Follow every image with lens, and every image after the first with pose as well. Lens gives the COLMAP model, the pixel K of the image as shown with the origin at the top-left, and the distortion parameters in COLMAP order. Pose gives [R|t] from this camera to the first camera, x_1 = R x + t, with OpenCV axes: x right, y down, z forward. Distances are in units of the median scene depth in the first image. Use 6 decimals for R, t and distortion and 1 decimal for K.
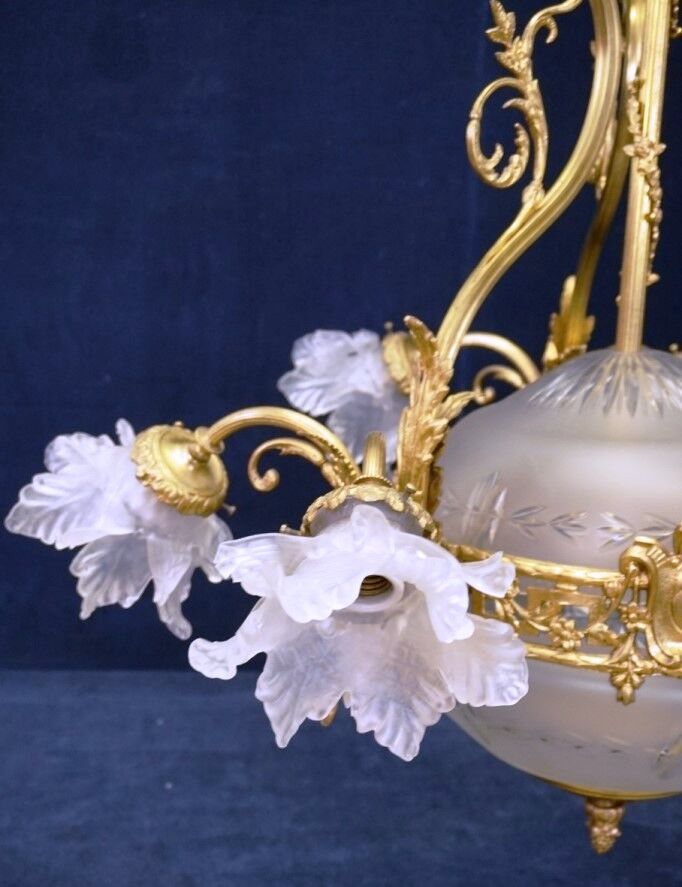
lens RADIAL K [[1408.3, 0, 332.0], [0, 1408.3, 488.3], [0, 0, 1]] dist [0.015325, 0.000000]
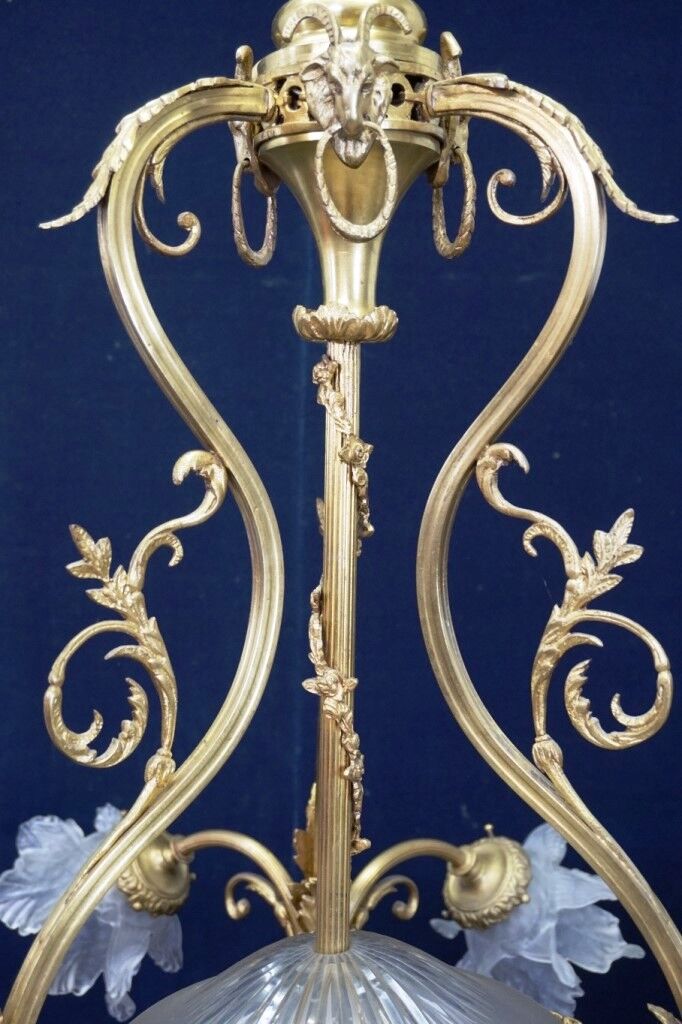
lens RADIAL K [[1409.2, 0, 326.9], [0, 1409.2, 505.2], [0, 0, 1]] dist [0.015038, 0.000000]
pose [[0.999732, -0.022015, -0.007140, 0.235459], [0.020543, 0.986191, -0.164335, -0.219705], [0.010659, 0.164144, 0.986379, 0.262696]]
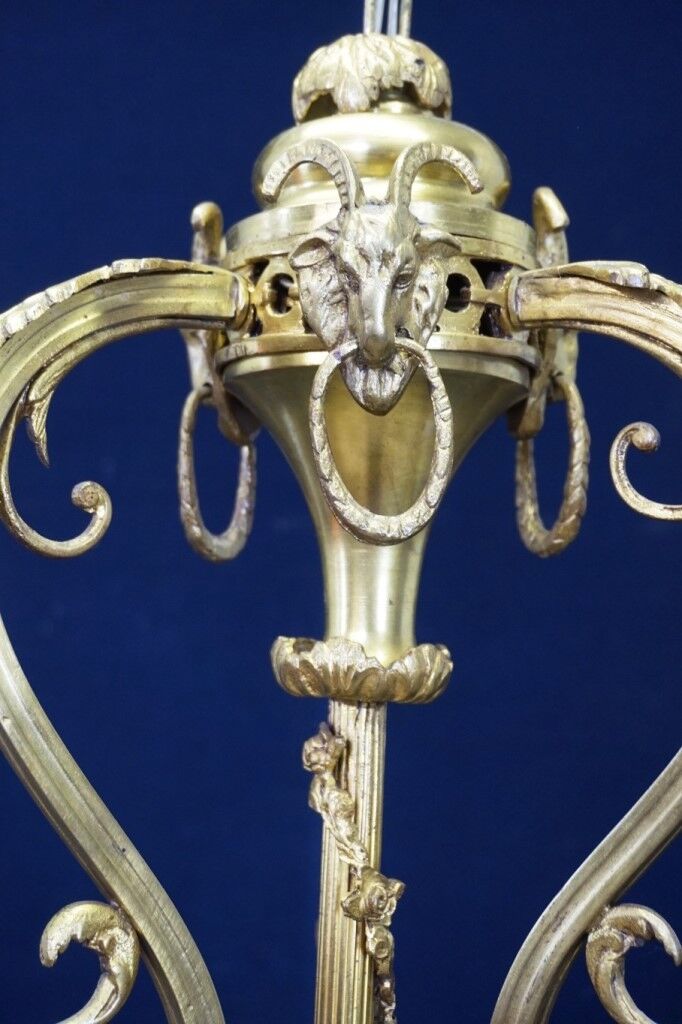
lens RADIAL K [[1823.5, 0, 320.0], [0, 1823.5, 506.8], [0, 0, 1]] dist [0.024174, 0.000000]
pose [[0.999182, 0.003416, -0.040291, 0.252294], [-0.015242, 0.954742, -0.297044, -0.321316], [0.037453, 0.297415, 0.954013, 0.438816]]
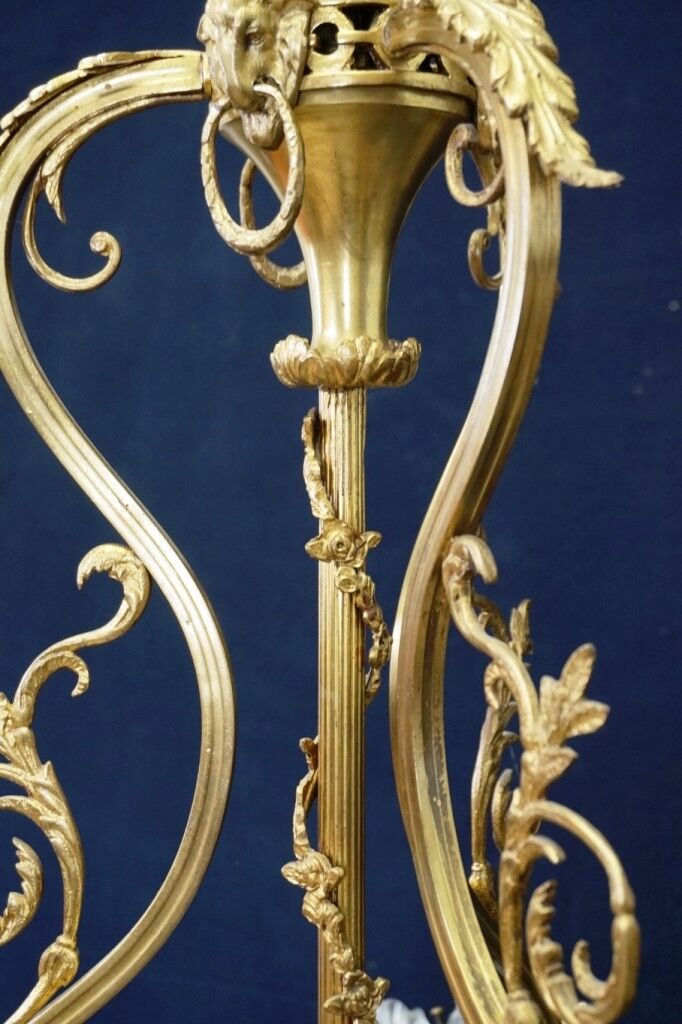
lens RADIAL K [[1823.5, 0, 337.8], [0, 1823.5, 500.5], [0, 0, 1]] dist [0.024174, 0.000000]
pose [[0.817103, -0.029246, -0.575749, 0.645941], [-0.088908, 0.980371, -0.175978, -0.267672], [0.569594, 0.194981, 0.798464, 0.452926]]
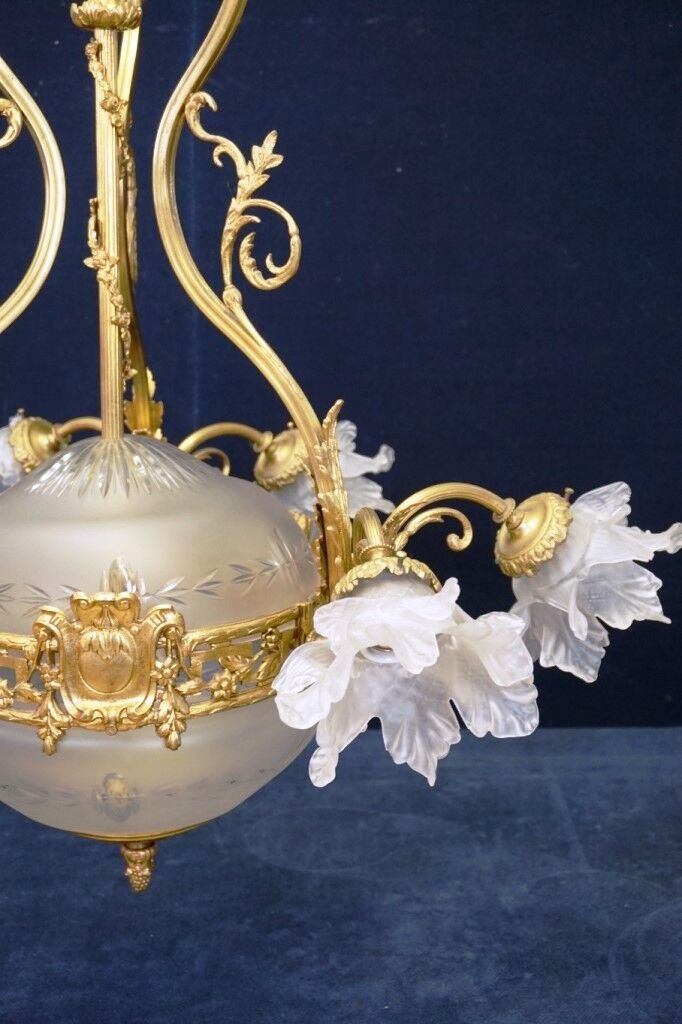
lens RADIAL K [[1409.2, 0, 324.0], [0, 1409.2, 500.0], [0, 0, 1]] dist [0.015038, 0.000000]
pose [[0.998497, -0.022809, -0.049839, 0.468111], [0.021039, 0.999139, -0.035746, -0.005214], [0.050612, 0.034644, 0.998117, -0.118910]]
